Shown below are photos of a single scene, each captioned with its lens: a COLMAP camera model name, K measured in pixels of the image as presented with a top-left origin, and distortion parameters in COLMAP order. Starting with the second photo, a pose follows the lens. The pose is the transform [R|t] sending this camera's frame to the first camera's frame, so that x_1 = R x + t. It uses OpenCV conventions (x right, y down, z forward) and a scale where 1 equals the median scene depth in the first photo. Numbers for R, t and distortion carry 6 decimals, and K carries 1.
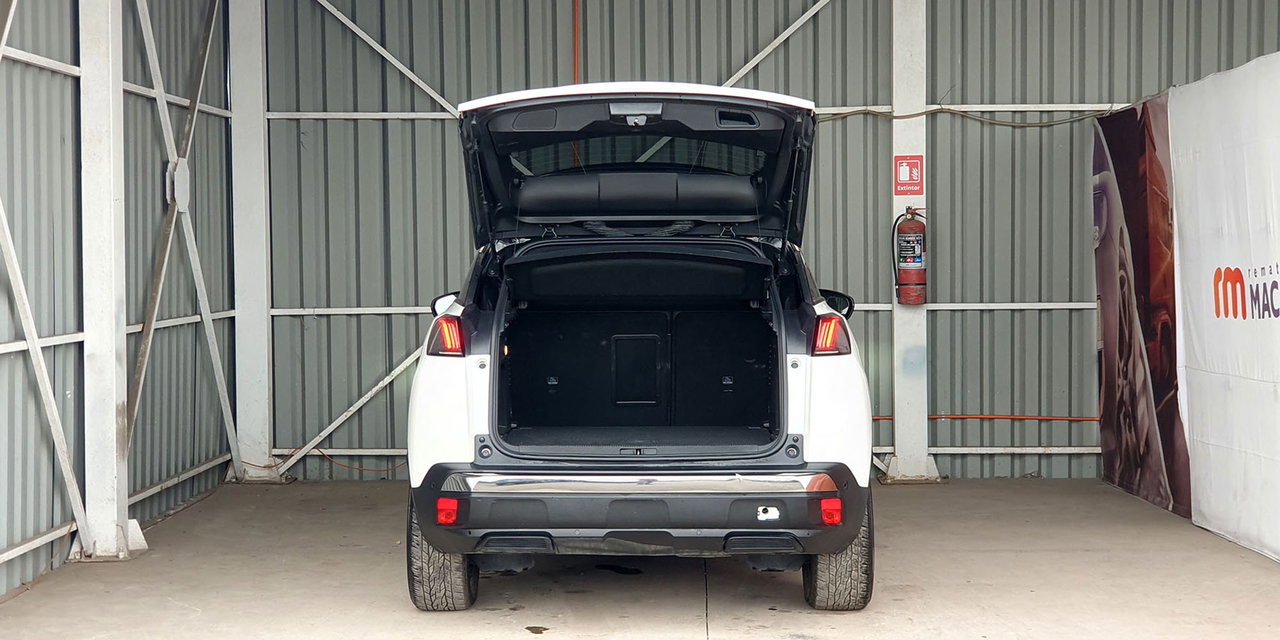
lens RADIAL K [[1979.3, 0, 638.0], [0, 1979.3, 341.2], [0, 0, 1]] dist [0.235070, -1.156938]
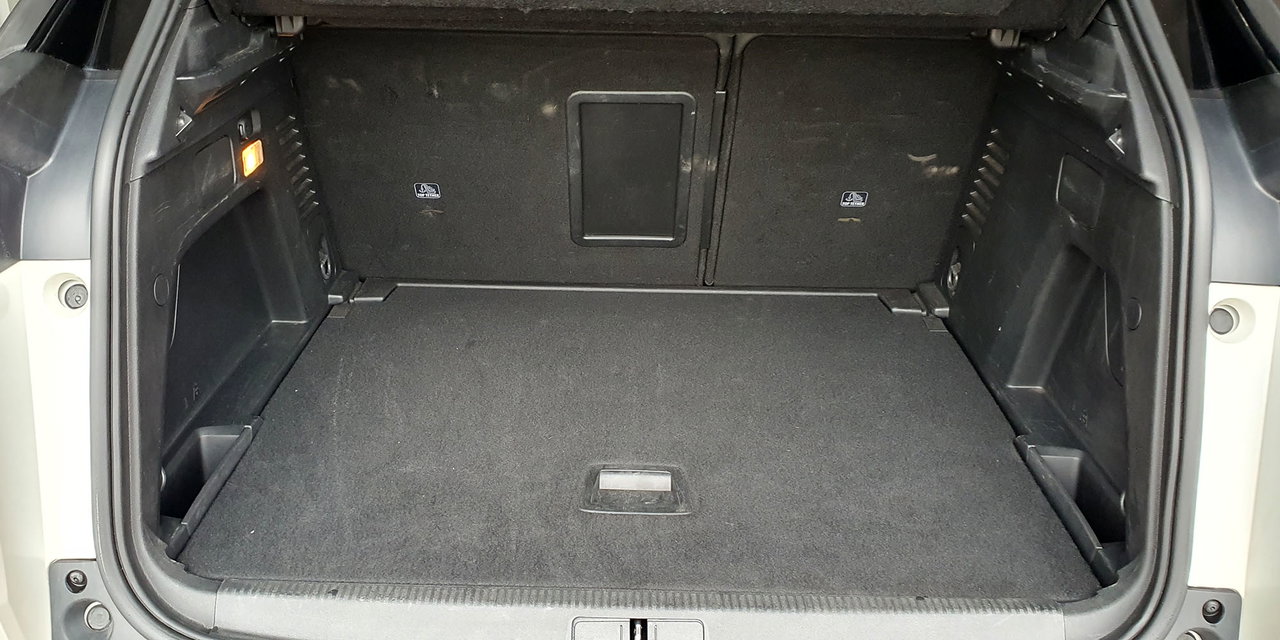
lens RADIAL K [[1036.2, 0, 640.0], [0, 1036.2, 320.0], [0, 0, 1]] dist [0.280860, -0.171210]
pose [[0.999804, 0.011094, 0.016428, -0.002353], [-0.016635, 0.920278, 0.390910, -0.041916], [-0.010781, -0.391107, 0.920282, 0.797383]]
